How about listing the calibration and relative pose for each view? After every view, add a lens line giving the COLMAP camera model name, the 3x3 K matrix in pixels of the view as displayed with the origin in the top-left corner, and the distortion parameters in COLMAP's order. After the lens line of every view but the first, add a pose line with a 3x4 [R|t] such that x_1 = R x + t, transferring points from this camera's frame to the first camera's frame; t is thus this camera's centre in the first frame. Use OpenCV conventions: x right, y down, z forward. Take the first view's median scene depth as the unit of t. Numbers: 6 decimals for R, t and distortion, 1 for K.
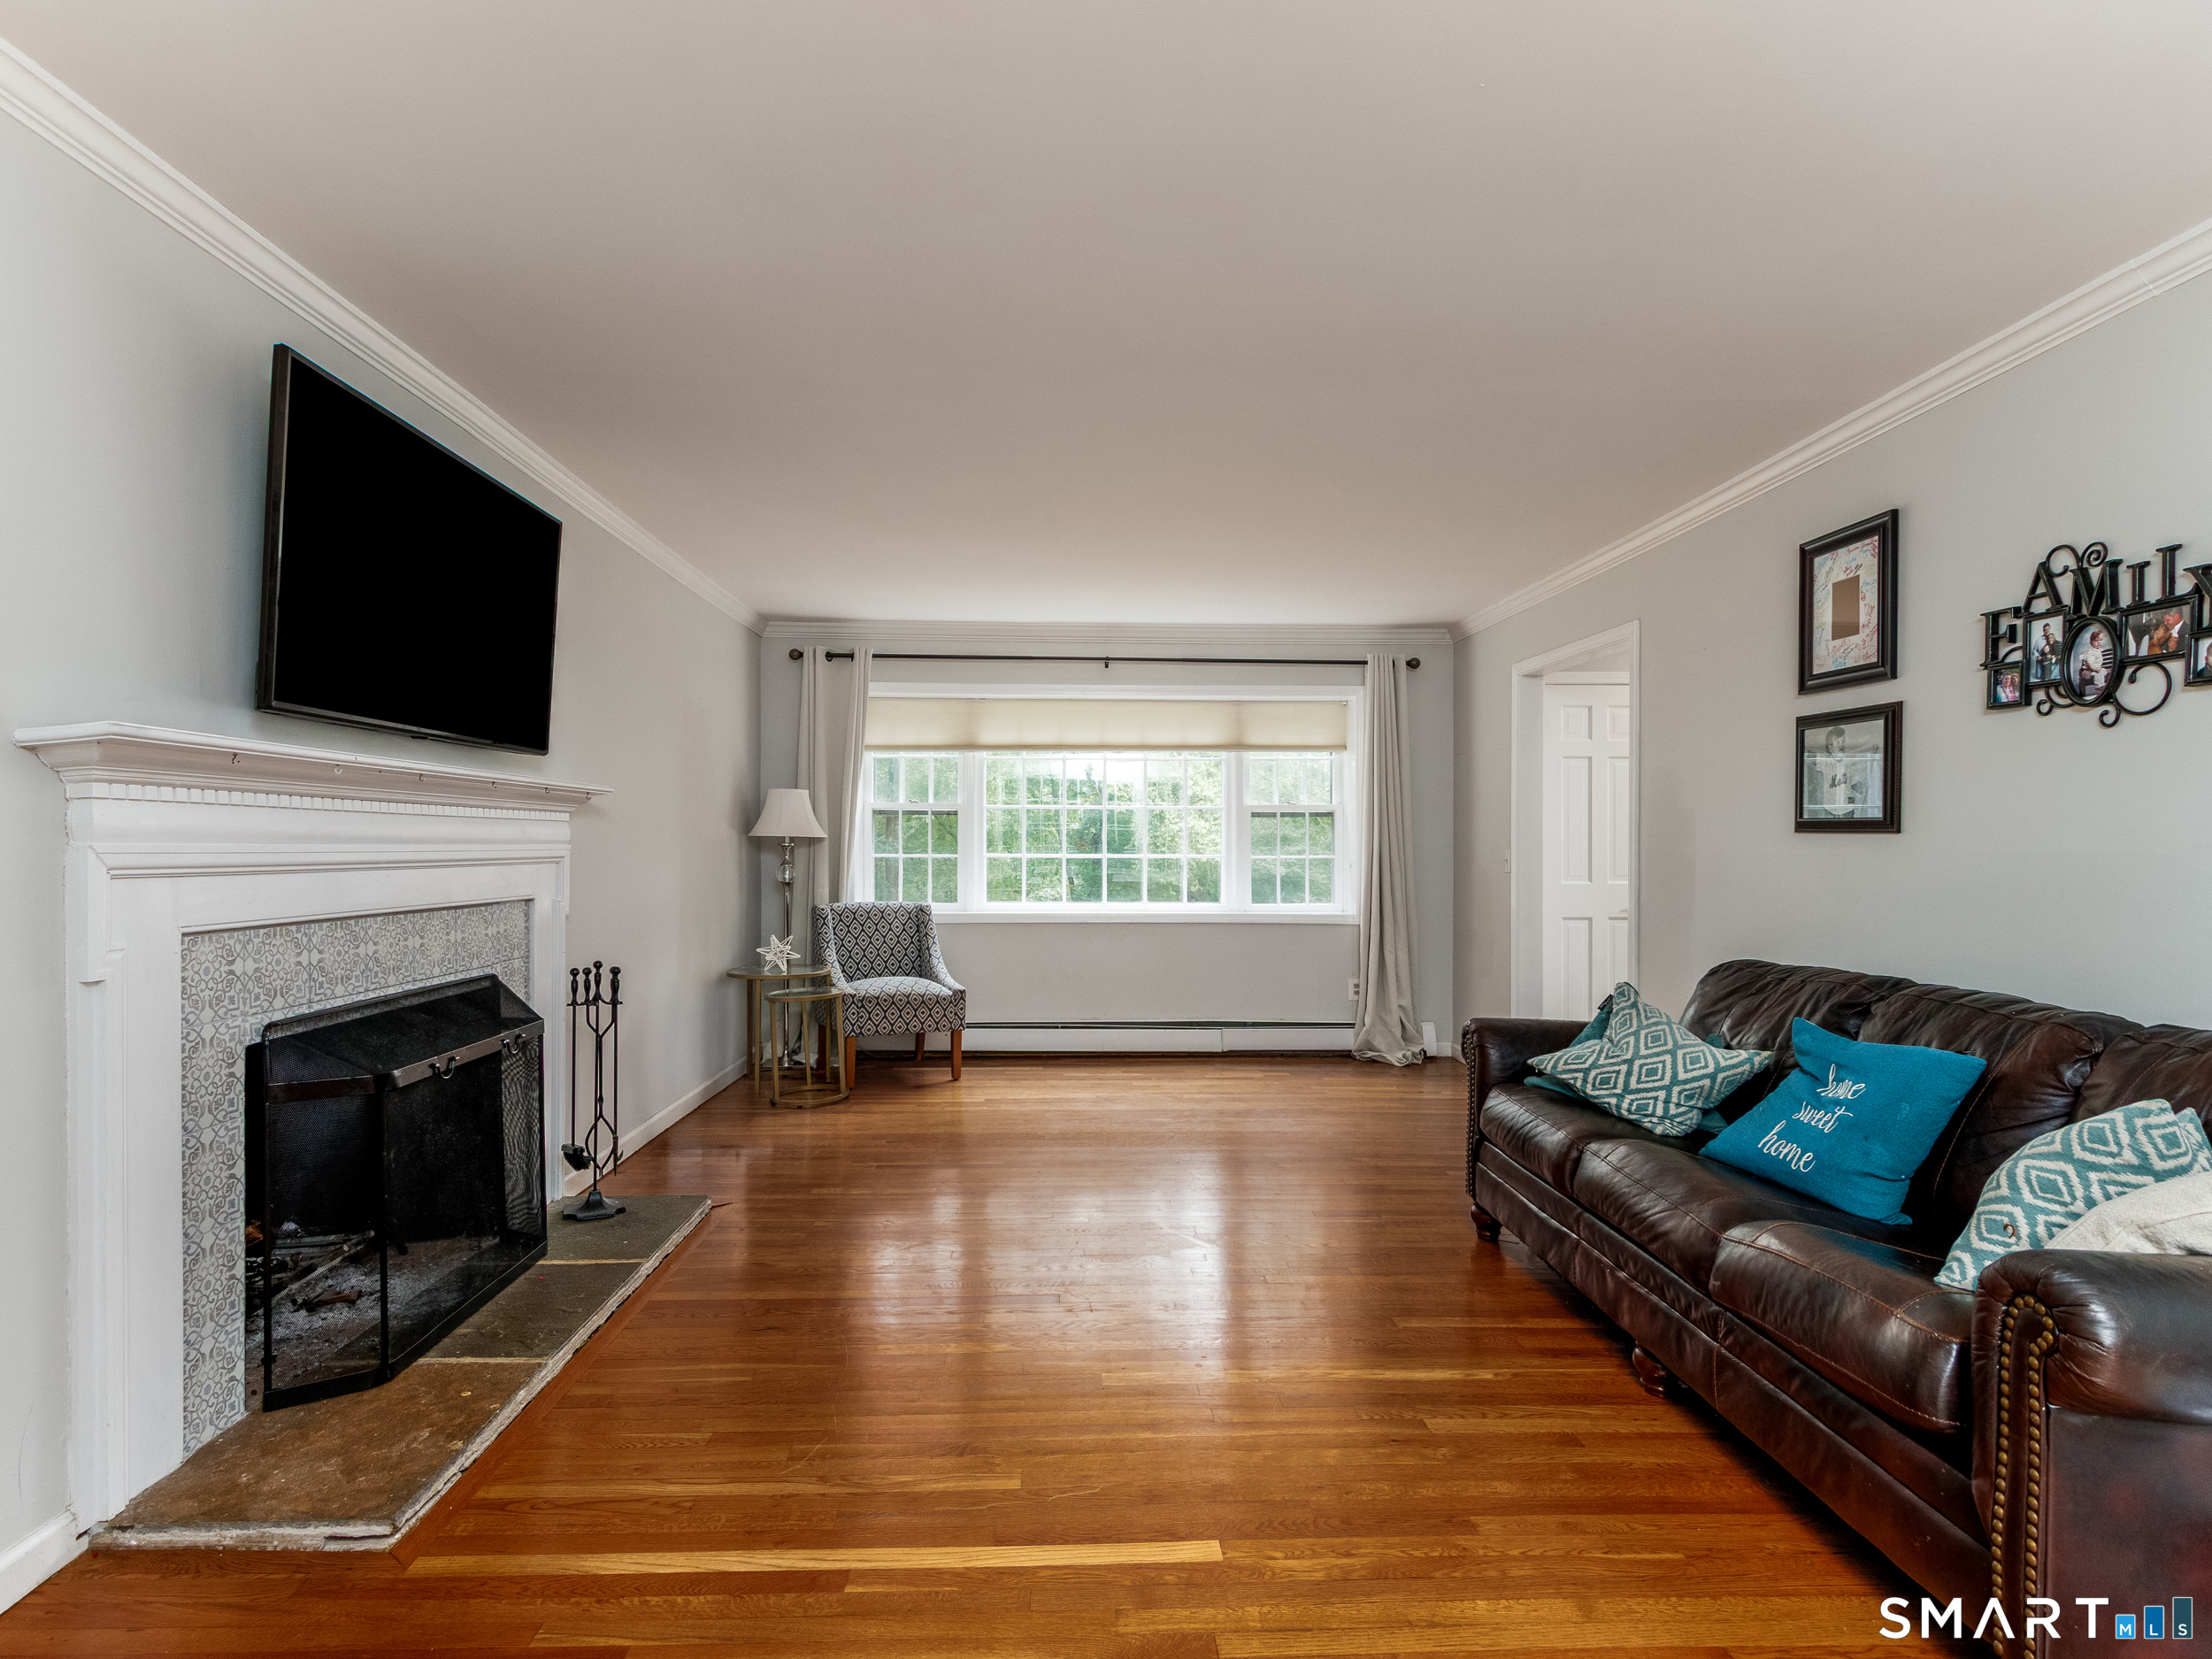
lens RADIAL K [[1148.7, 0, 1107.5], [0, 1148.7, 848.2], [0, 0, 1]] dist [0.002840, 0.000390]
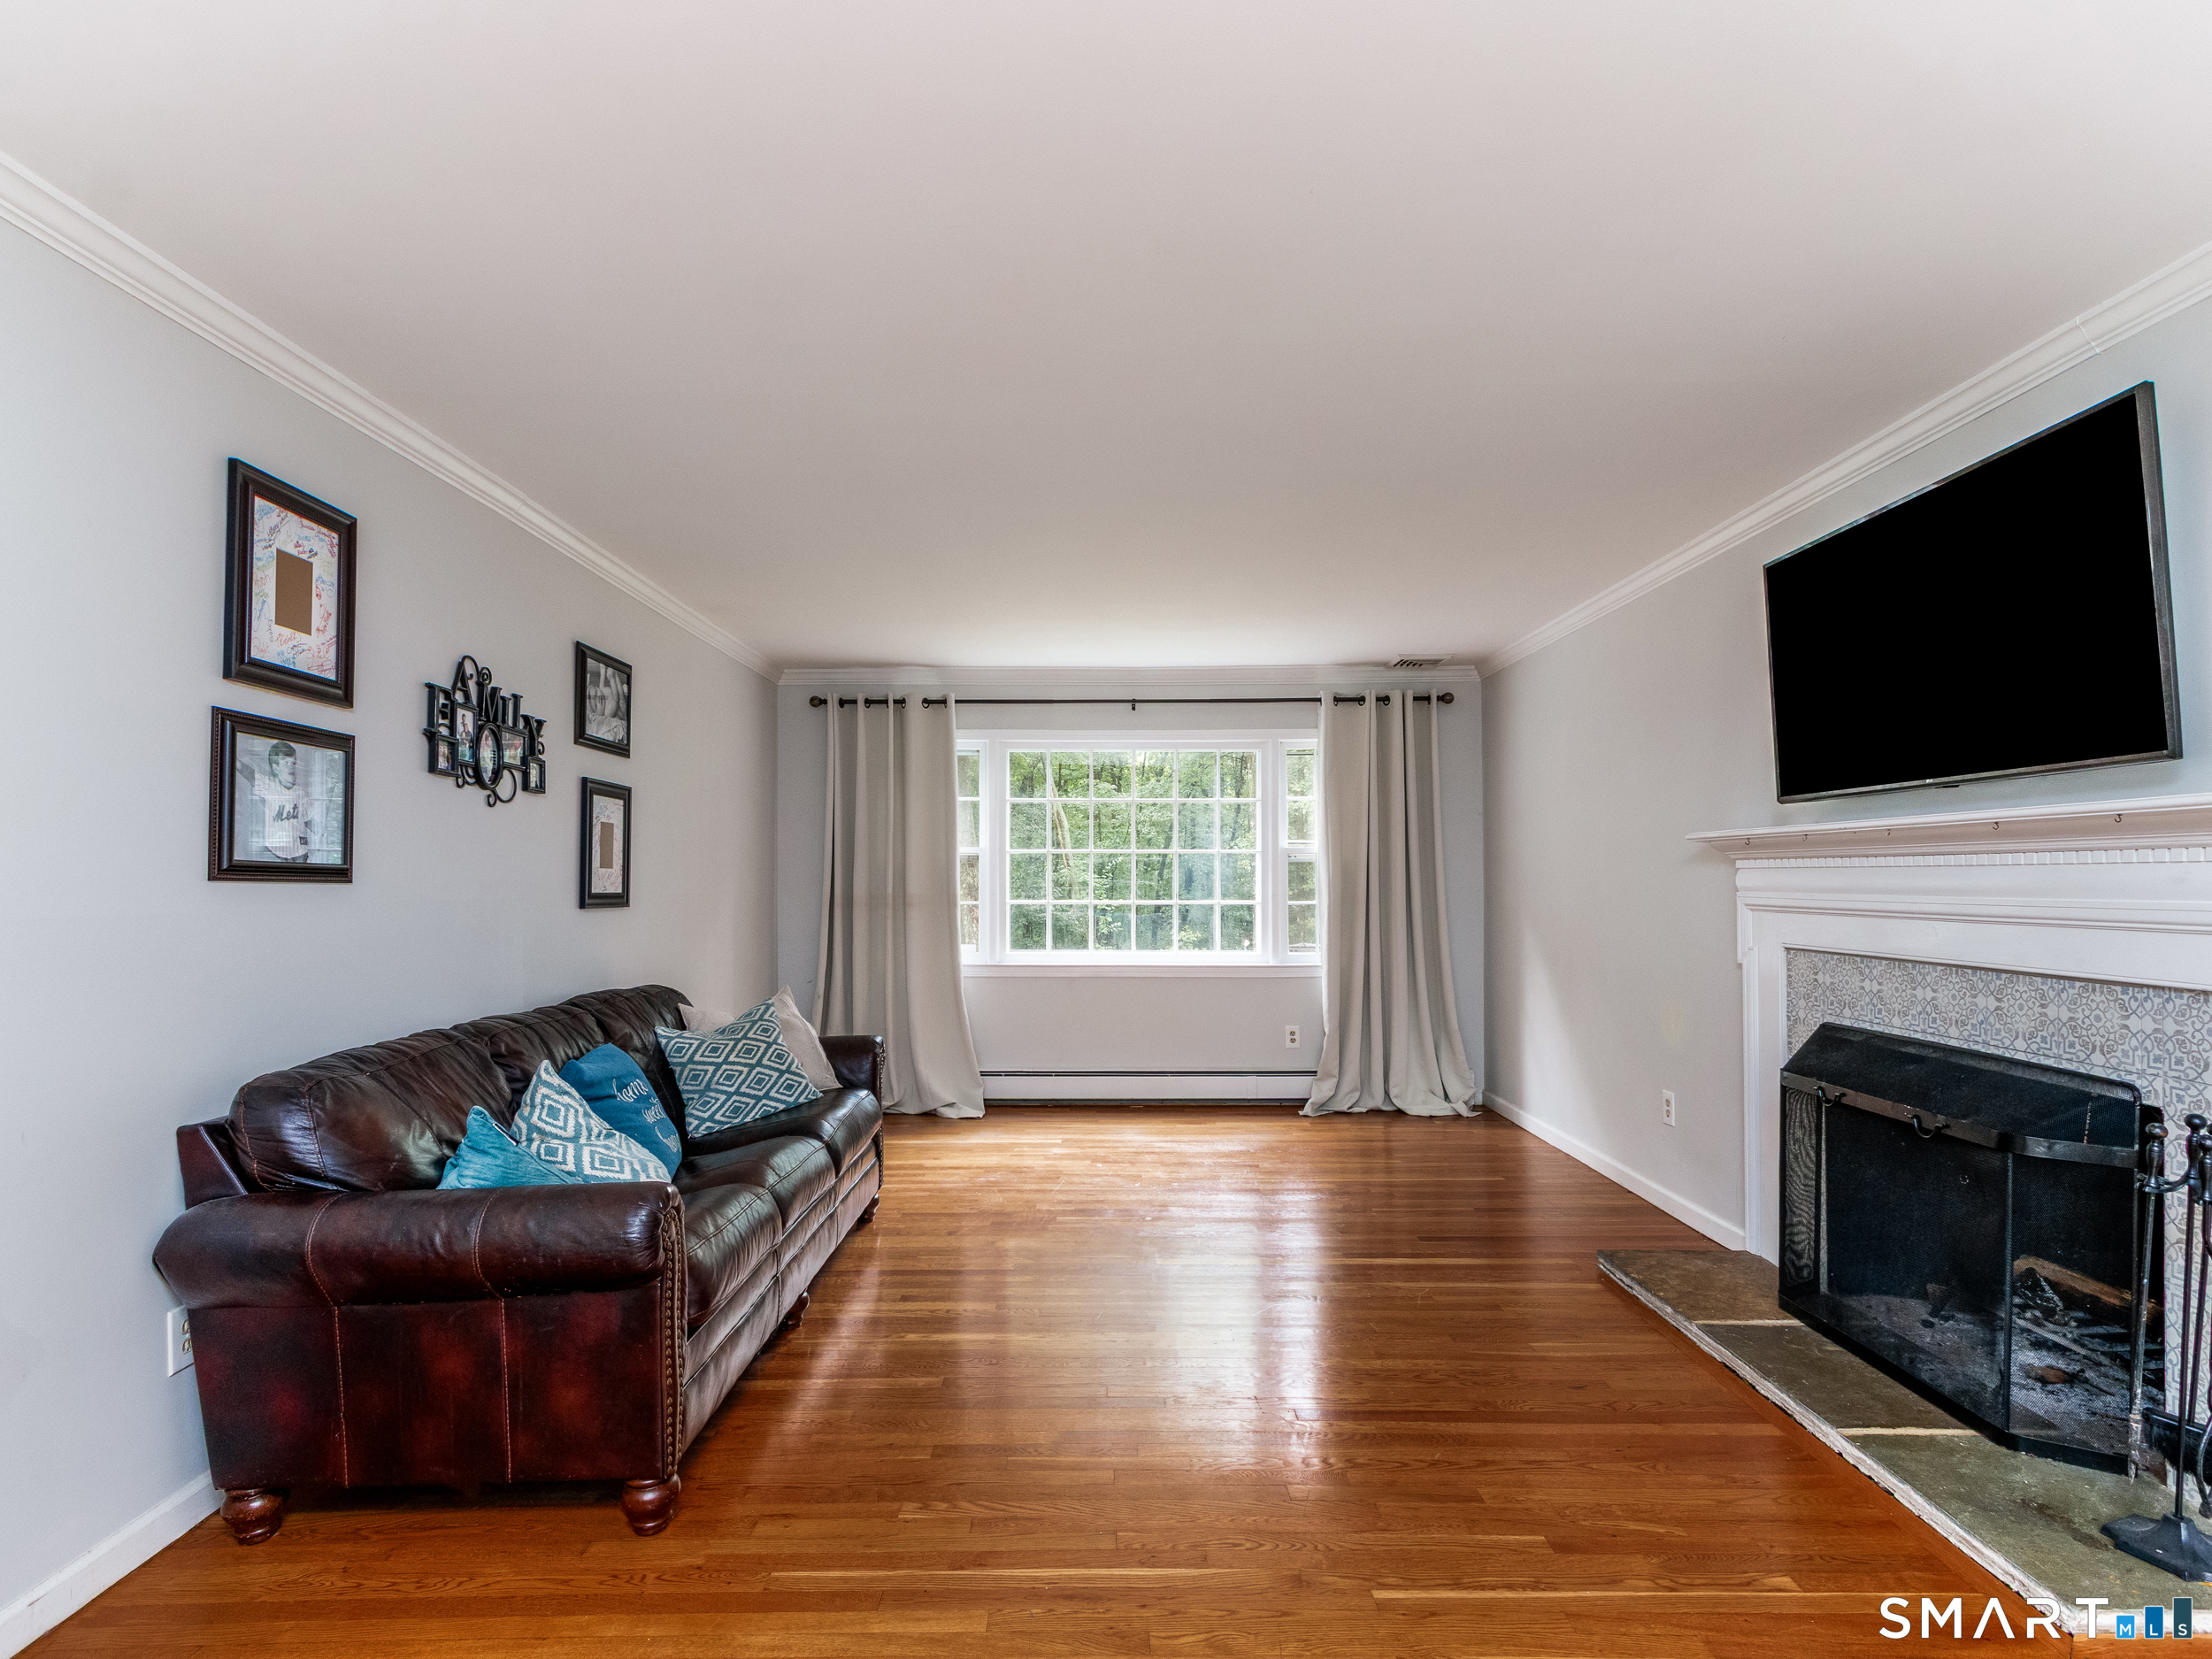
lens RADIAL K [[1148.7, 0, 1107.5], [0, 1148.7, 848.2], [0, 0, 1]] dist [0.002840, 0.000390]
pose [[-0.999272, 0.000280, 0.038160, 0.075121], [-0.000625, 0.999719, -0.023686, -0.021357], [-0.038156, -0.023692, -0.998991, 2.071285]]
